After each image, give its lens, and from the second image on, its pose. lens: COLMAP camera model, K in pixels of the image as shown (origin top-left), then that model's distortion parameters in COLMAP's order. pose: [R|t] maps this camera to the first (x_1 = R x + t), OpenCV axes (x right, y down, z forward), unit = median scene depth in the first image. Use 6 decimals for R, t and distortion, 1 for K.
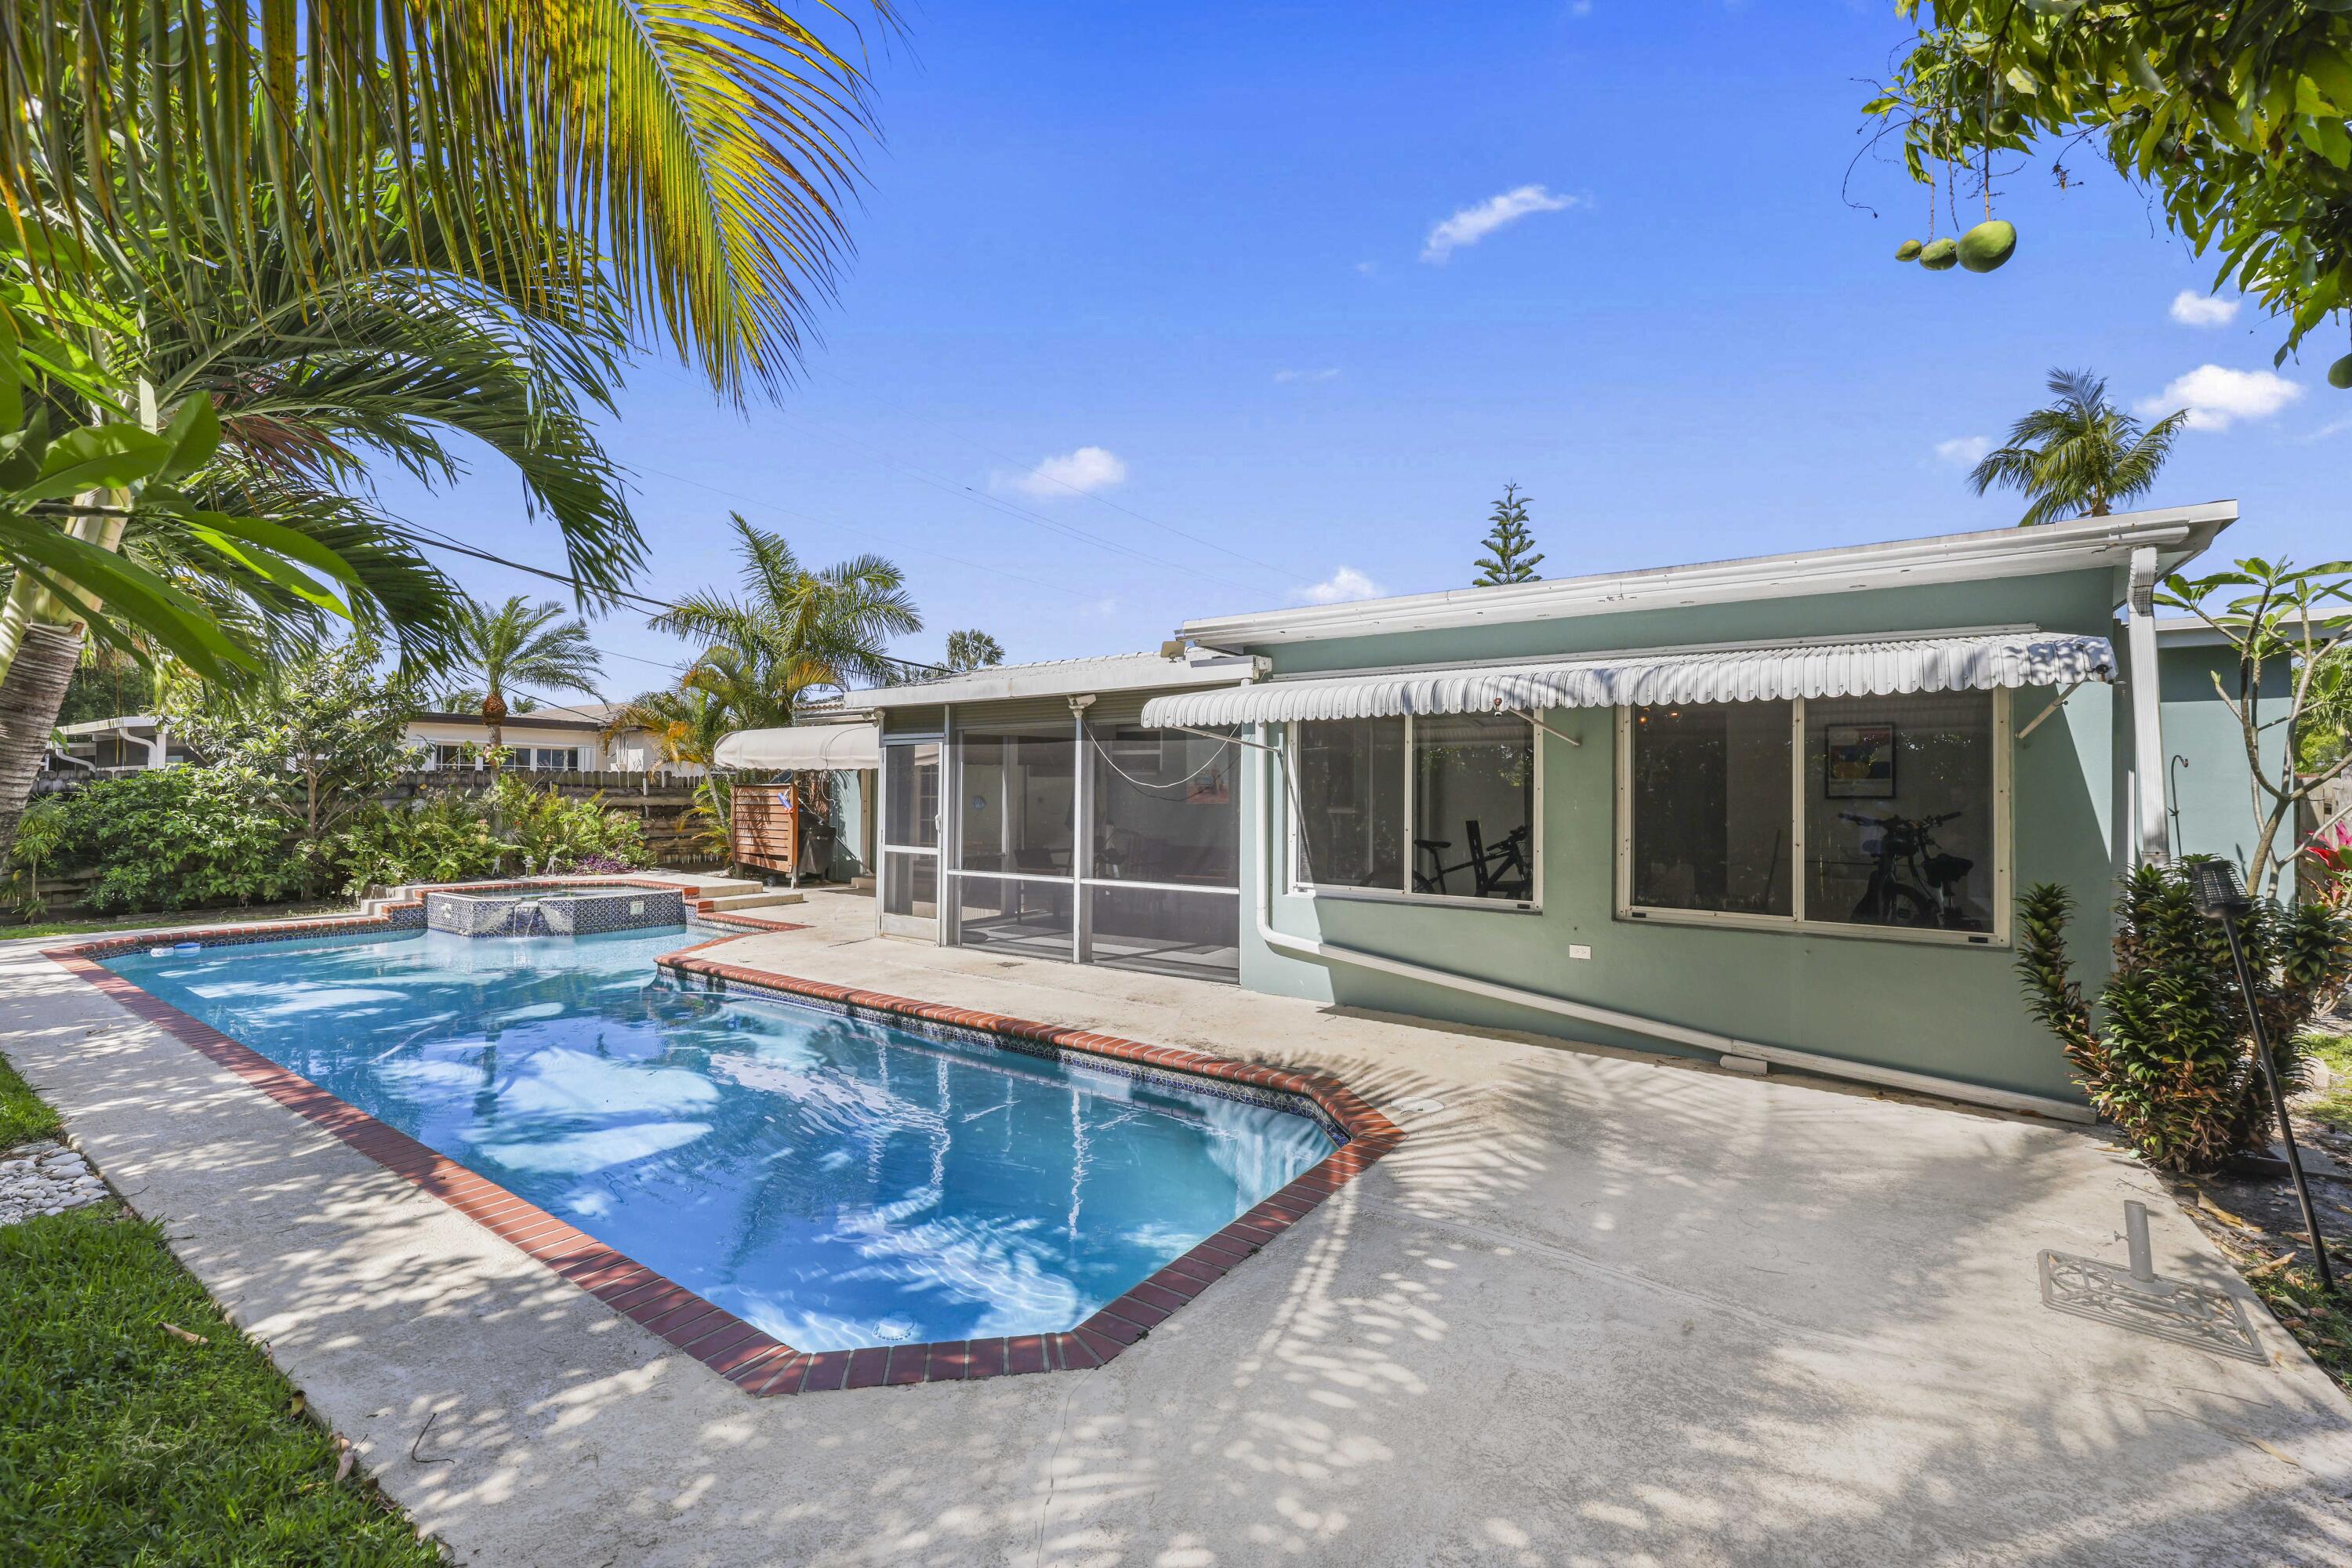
lens RADIAL K [[1015.0, 0, 1179.3], [0, 1015.0, 801.8], [0, 0, 1]] dist [-0.002867, 0.001982]
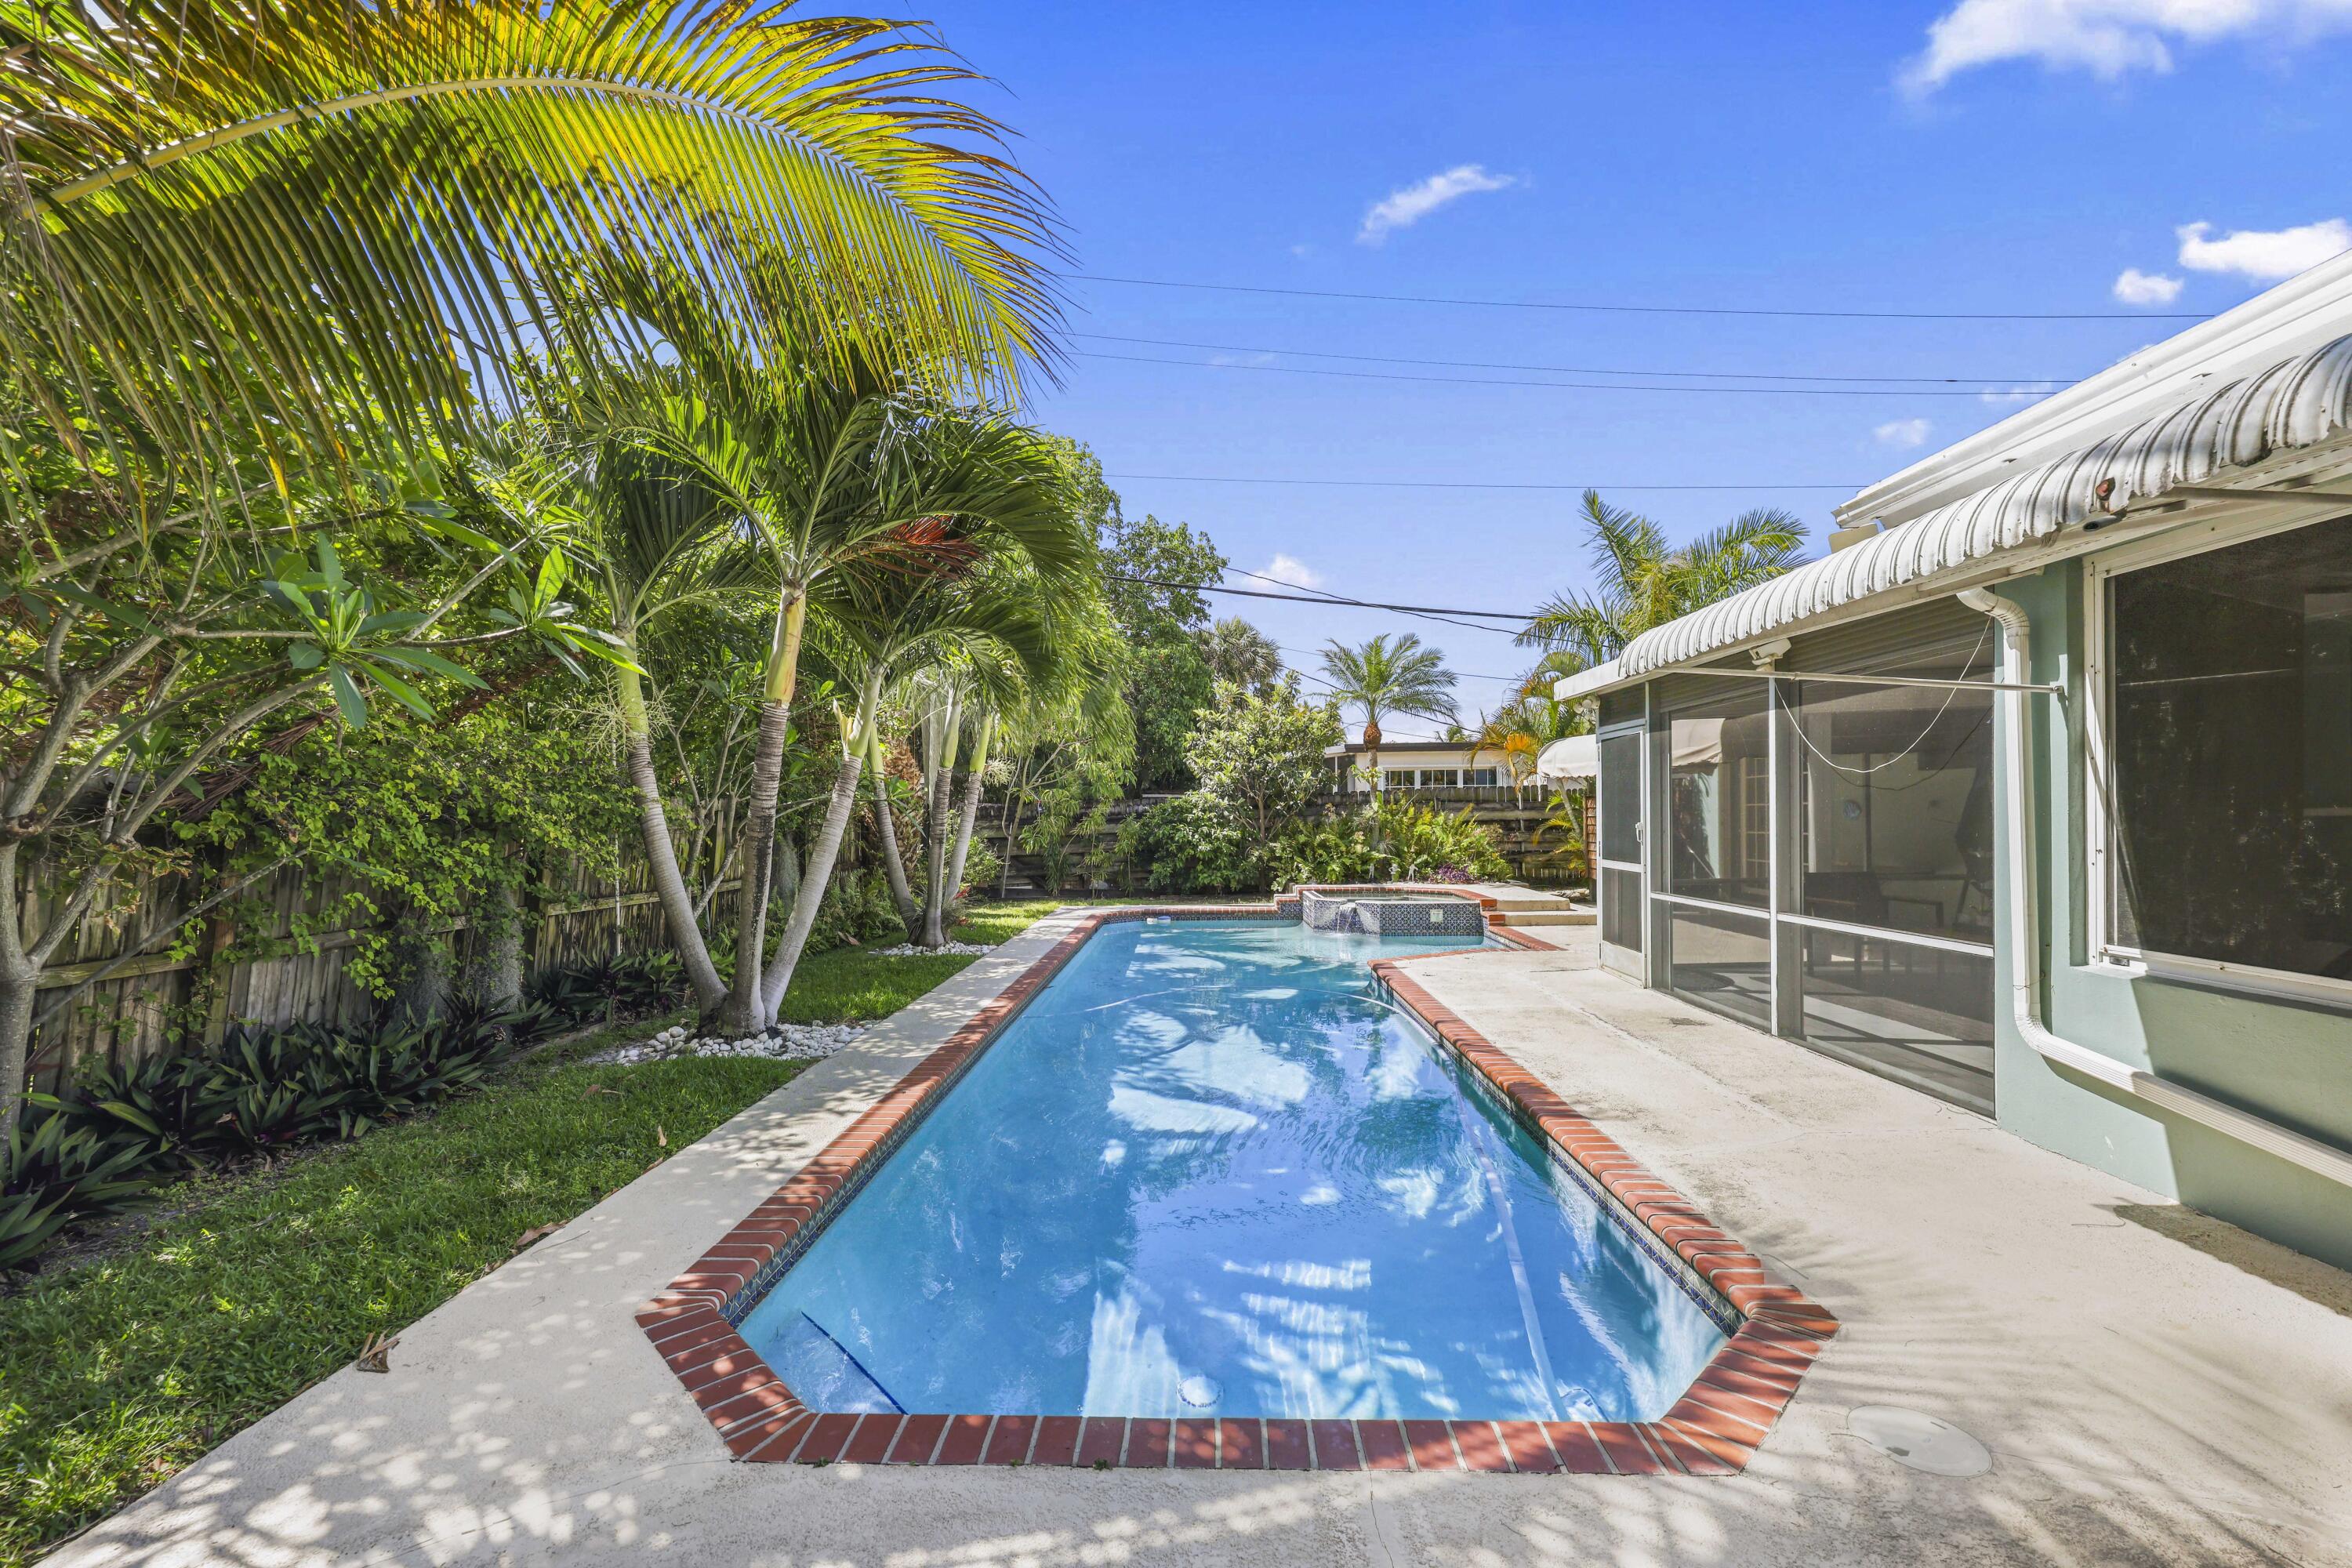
lens RADIAL K [[1015.0, 0, 1213.2], [0, 1015.0, 851.3], [0, 0, 1]] dist [-0.002867, 0.001982]
pose [[0.510886, 0.014384, -0.859528, 0.295308], [0.009652, 0.999701, 0.022466, 0.015187], [0.859594, -0.019774, 0.510595, 0.325792]]
